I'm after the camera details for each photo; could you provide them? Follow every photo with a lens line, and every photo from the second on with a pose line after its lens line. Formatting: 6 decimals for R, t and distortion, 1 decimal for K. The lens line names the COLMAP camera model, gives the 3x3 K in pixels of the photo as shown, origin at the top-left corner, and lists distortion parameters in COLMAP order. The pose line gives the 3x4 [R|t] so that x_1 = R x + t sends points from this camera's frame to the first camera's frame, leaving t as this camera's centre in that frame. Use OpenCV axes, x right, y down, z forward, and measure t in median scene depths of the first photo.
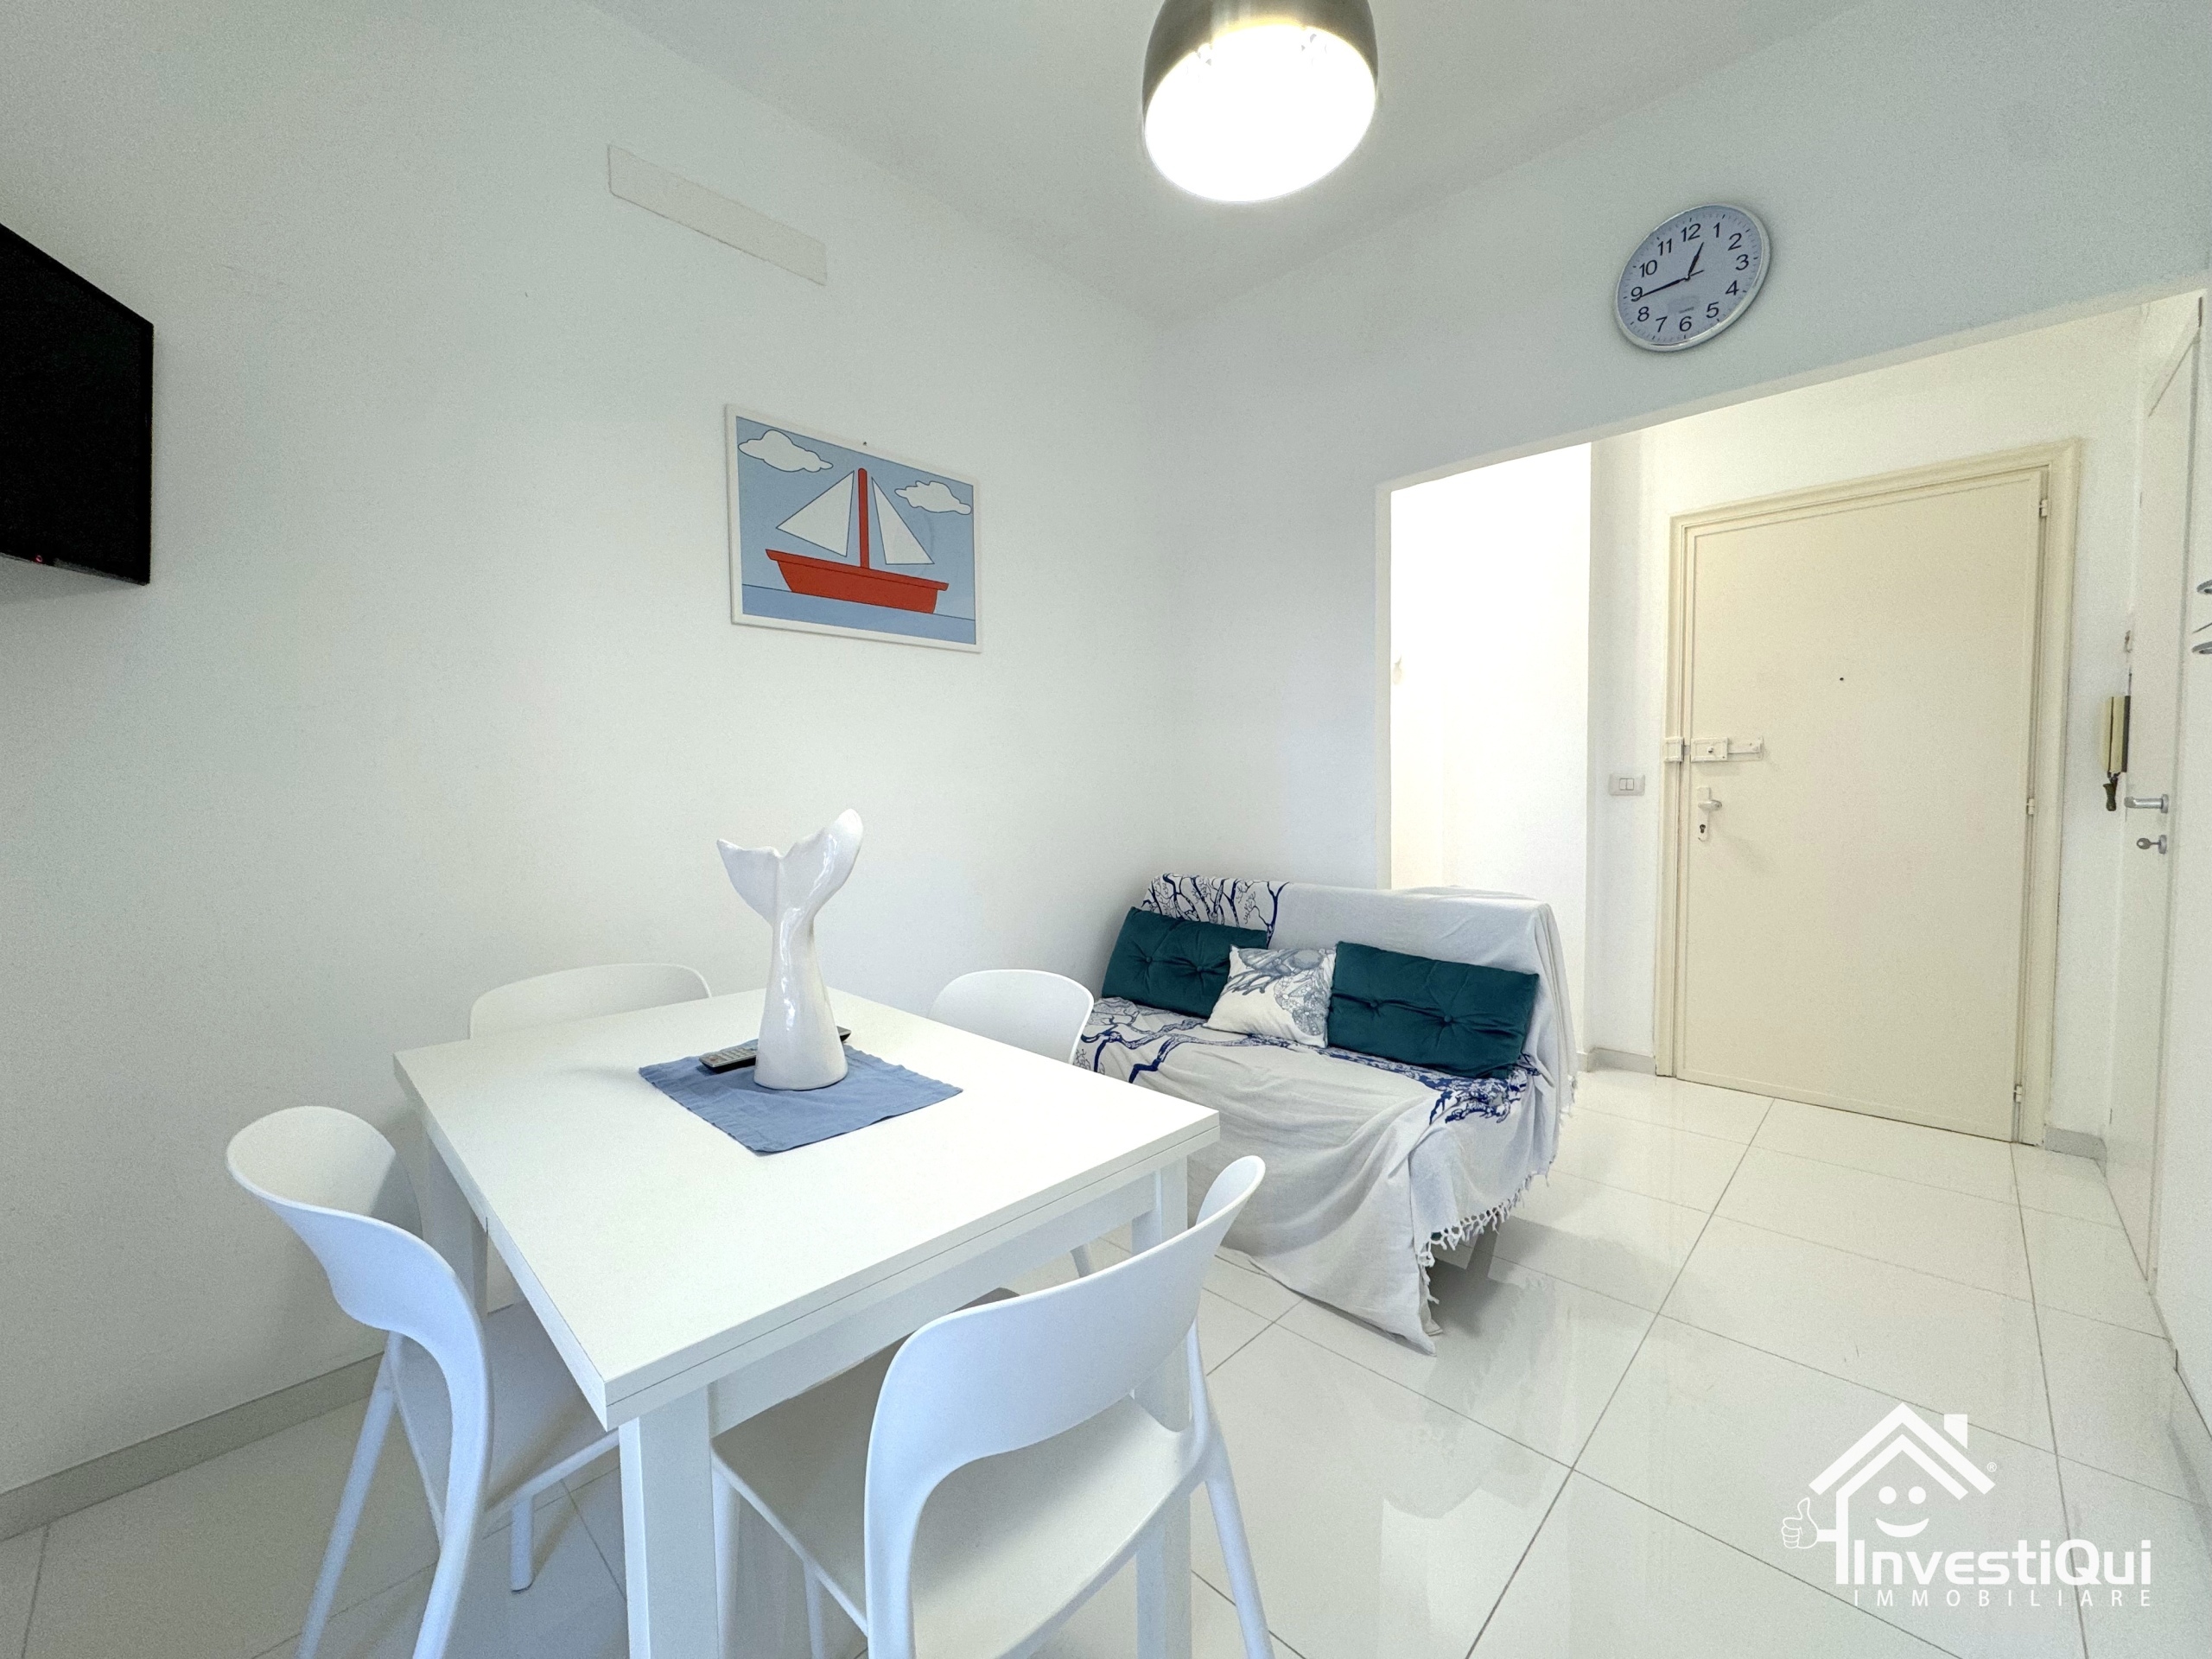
lens RADIAL K [[881.4, 0, 1107.6], [0, 881.4, 829.4], [0, 0, 1]] dist [-0.002302, -0.000142]
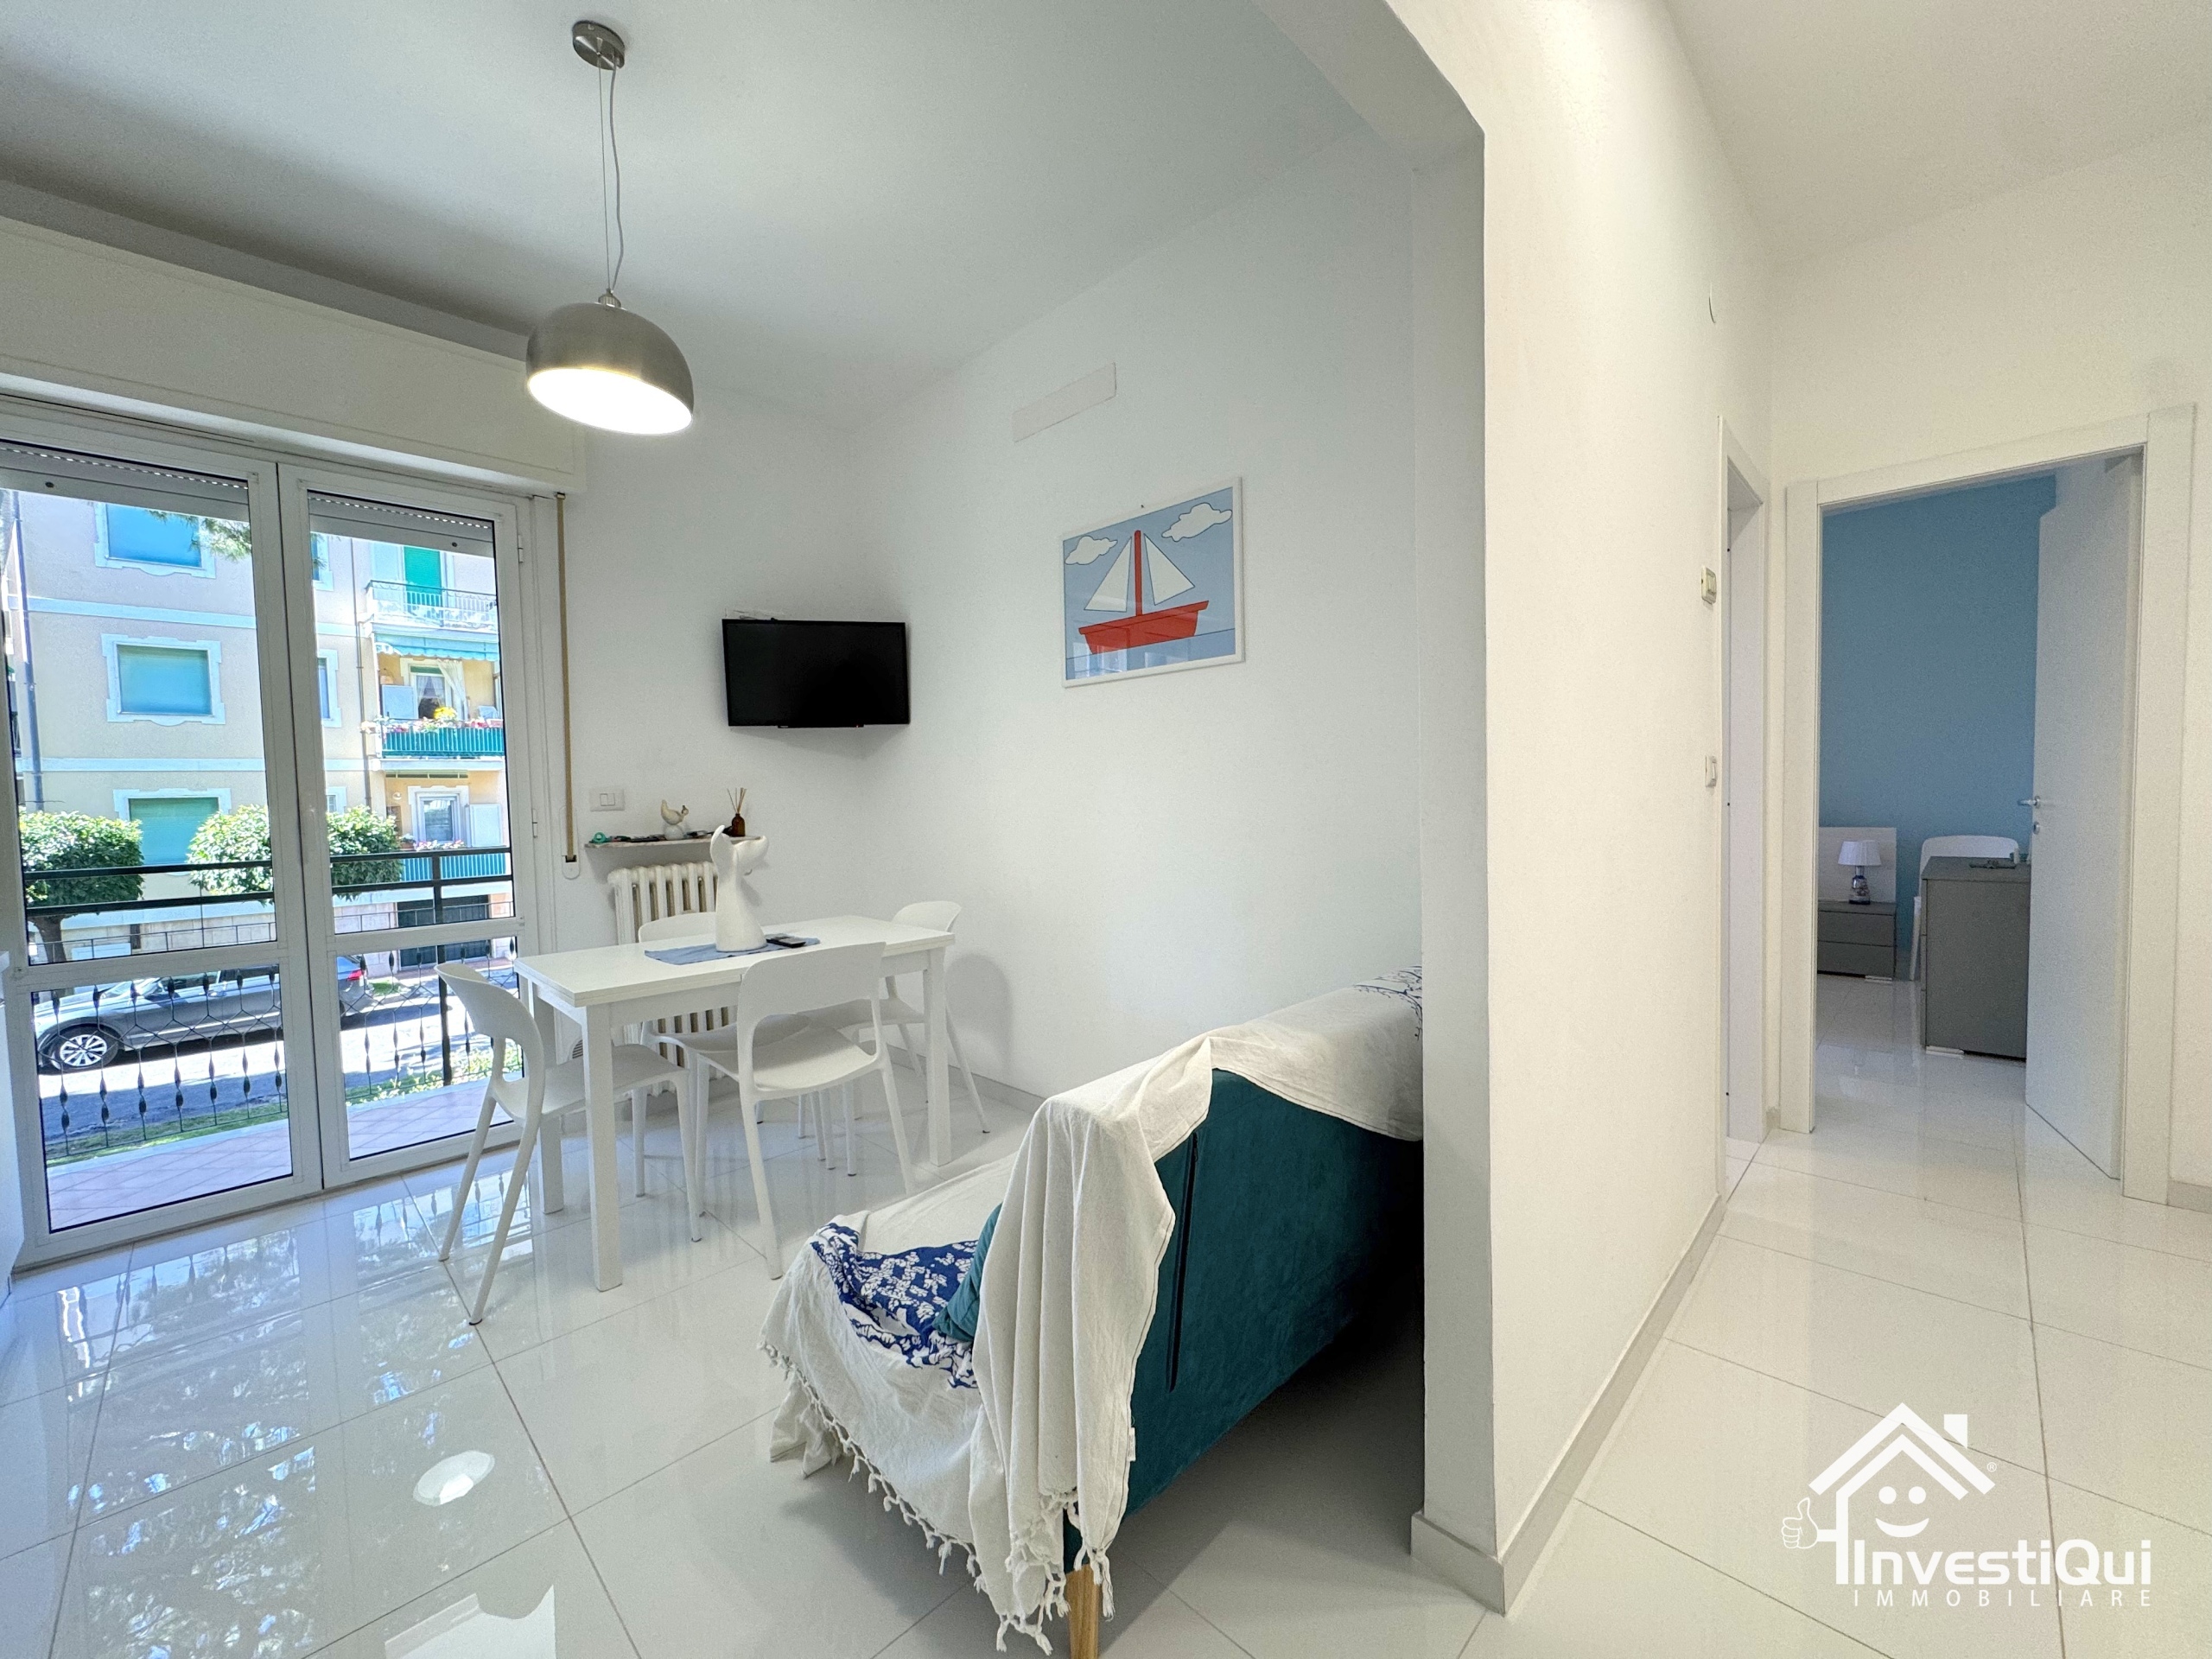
lens RADIAL K [[881.4, 0, 1107.6], [0, 881.4, 829.4], [0, 0, 1]] dist [-0.002302, -0.000142]
pose [[-0.009861, 0.054088, -0.998487, 0.897374], [-0.030380, 0.998059, 0.054365, -0.076200], [0.999490, 0.030870, -0.008199, 0.972028]]
